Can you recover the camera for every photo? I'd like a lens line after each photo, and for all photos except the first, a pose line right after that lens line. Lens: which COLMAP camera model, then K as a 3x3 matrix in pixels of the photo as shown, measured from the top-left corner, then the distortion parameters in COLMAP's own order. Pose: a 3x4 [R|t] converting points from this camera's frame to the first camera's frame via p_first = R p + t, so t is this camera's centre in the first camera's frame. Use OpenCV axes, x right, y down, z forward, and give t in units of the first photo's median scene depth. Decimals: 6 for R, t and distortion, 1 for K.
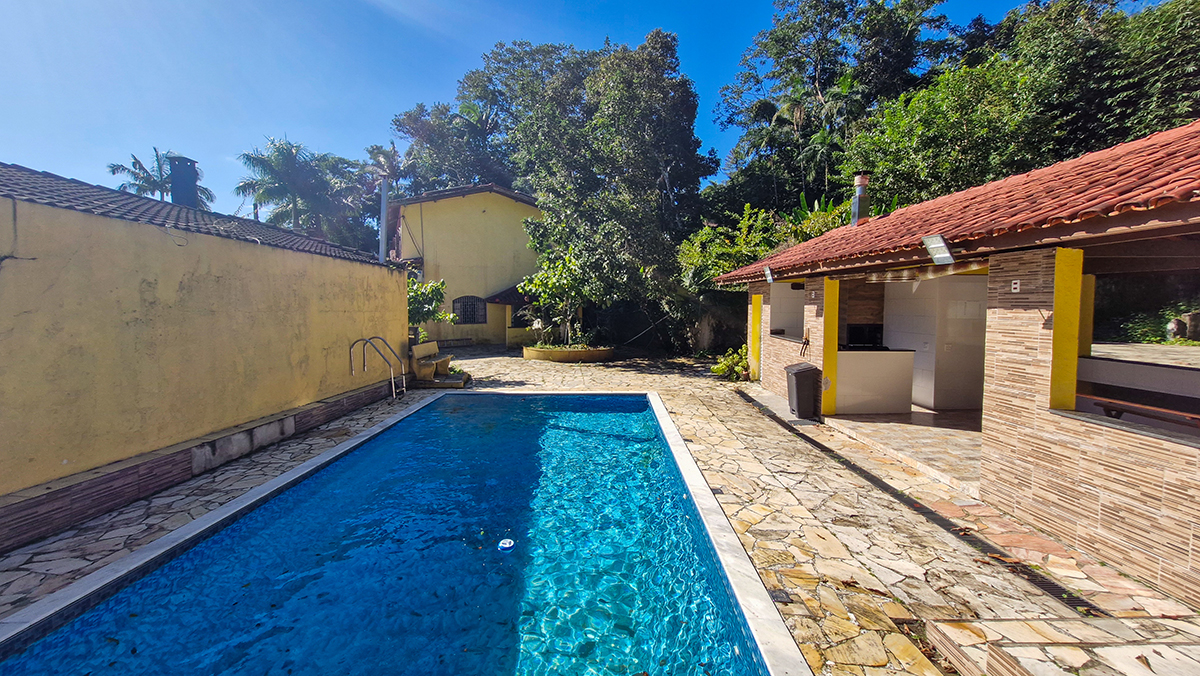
lens RADIAL K [[469.6, 0, 608.8], [0, 469.6, 322.1], [0, 0, 1]] dist [0.007190, -0.001668]
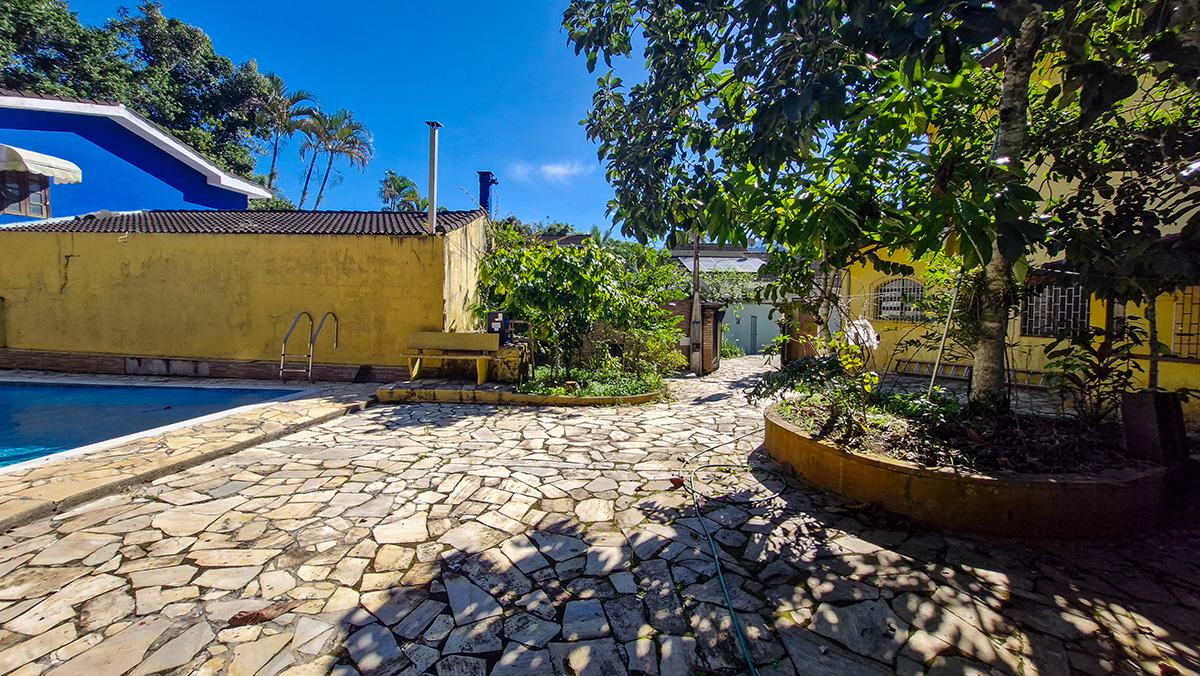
lens RADIAL K [[469.6, 0, 602.2], [0, 469.6, 336.9], [0, 0, 1]] dist [0.007190, -0.001668]
pose [[-0.063016, 0.053913, -0.996555, 0.470208], [-0.054516, 0.996863, 0.057377, -0.003664], [0.996522, 0.057944, -0.059880, 1.814984]]
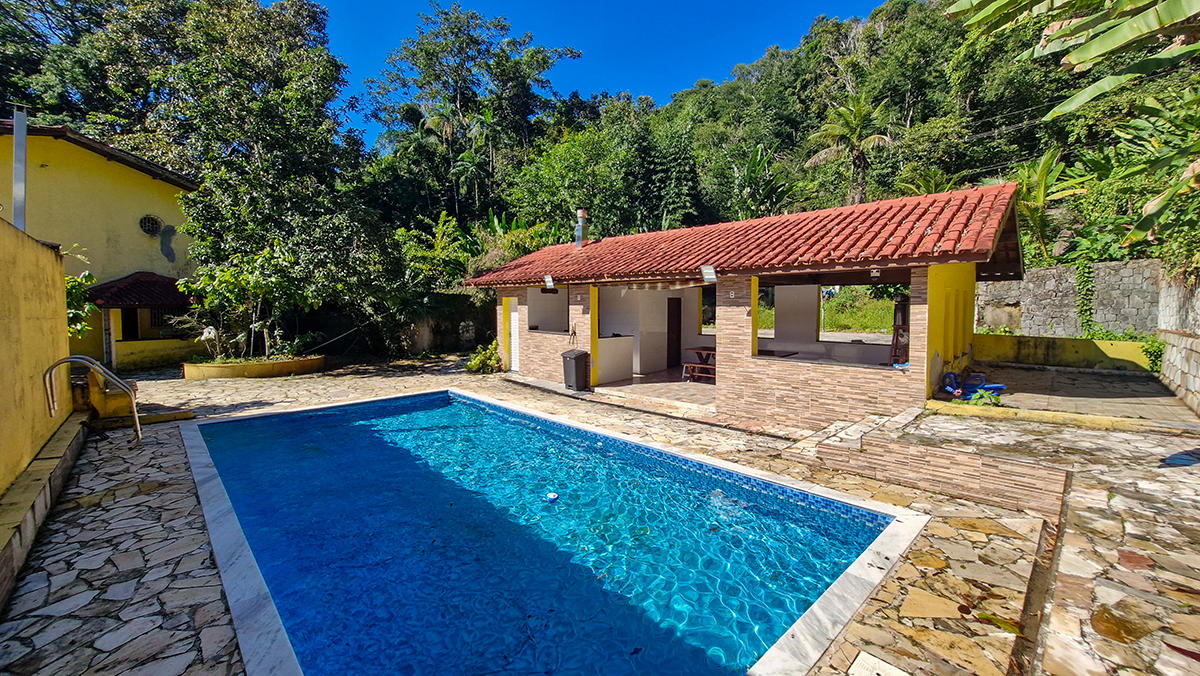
lens RADIAL K [[469.6, 0, 590.3], [0, 469.6, 323.6], [0, 0, 1]] dist [0.007190, -0.001668]
pose [[0.727266, -0.030617, 0.685672, -0.475510], [0.031912, 0.999433, 0.010779, 0.001404], [-0.685613, 0.014043, 0.727831, 0.009334]]
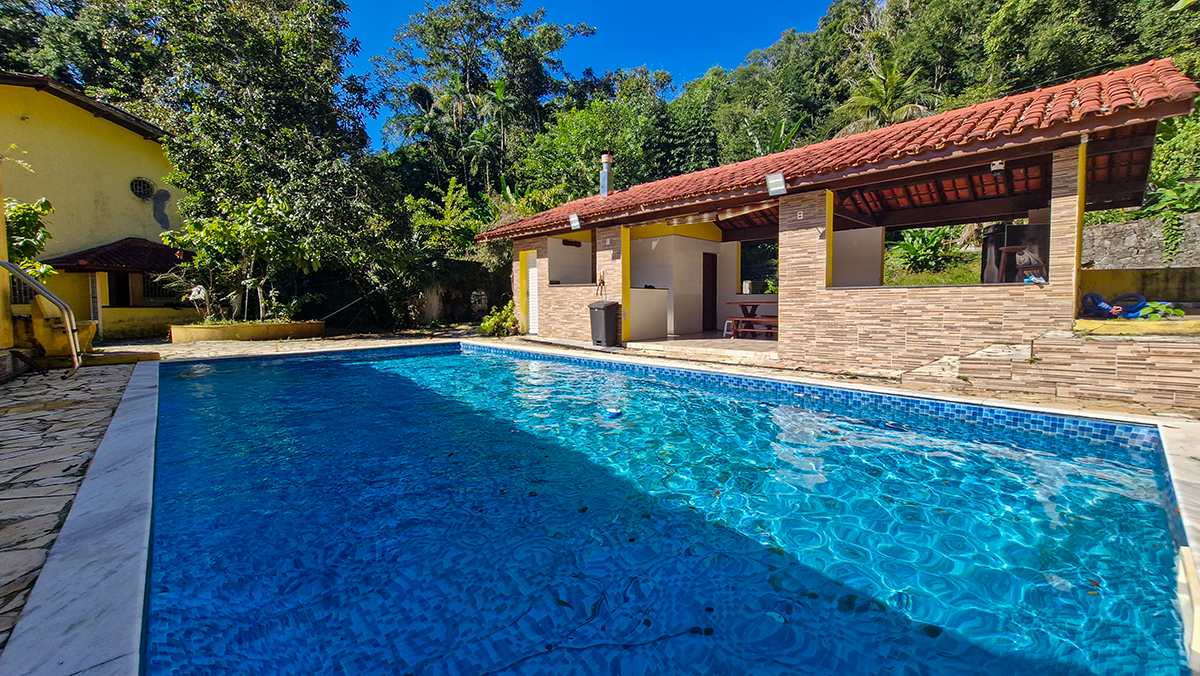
lens RADIAL K [[469.6, 0, 590.8], [0, 469.6, 325.2], [0, 0, 1]] dist [0.007190, -0.001668]
pose [[0.739935, -0.036624, 0.671680, -0.404039], [0.036537, 0.999231, 0.014234, 0.135624], [-0.671685, 0.014009, 0.740704, 0.172981]]
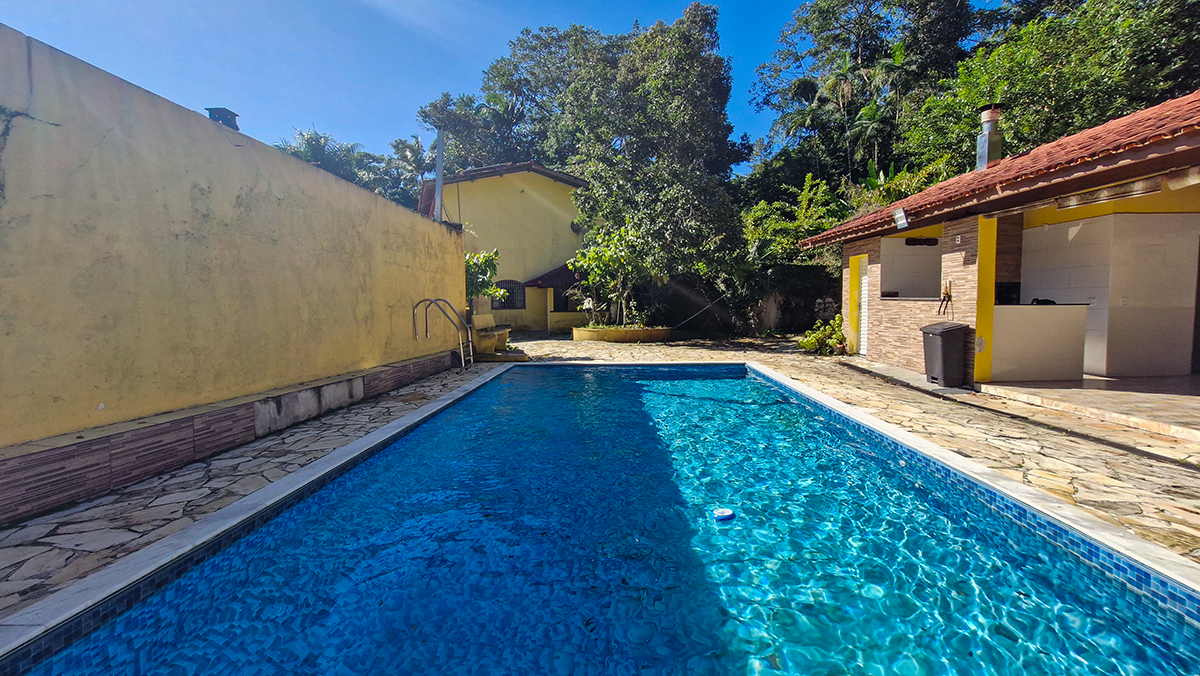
lens RADIAL K [[469.6, 0, 608.8], [0, 469.6, 324.1], [0, 0, 1]] dist [0.007190, -0.001668]
pose [[0.999373, -0.007152, -0.034667, -0.164736], [0.007301, 0.999965, 0.004168, 0.086592], [0.034636, -0.004419, 0.999390, 0.144554]]
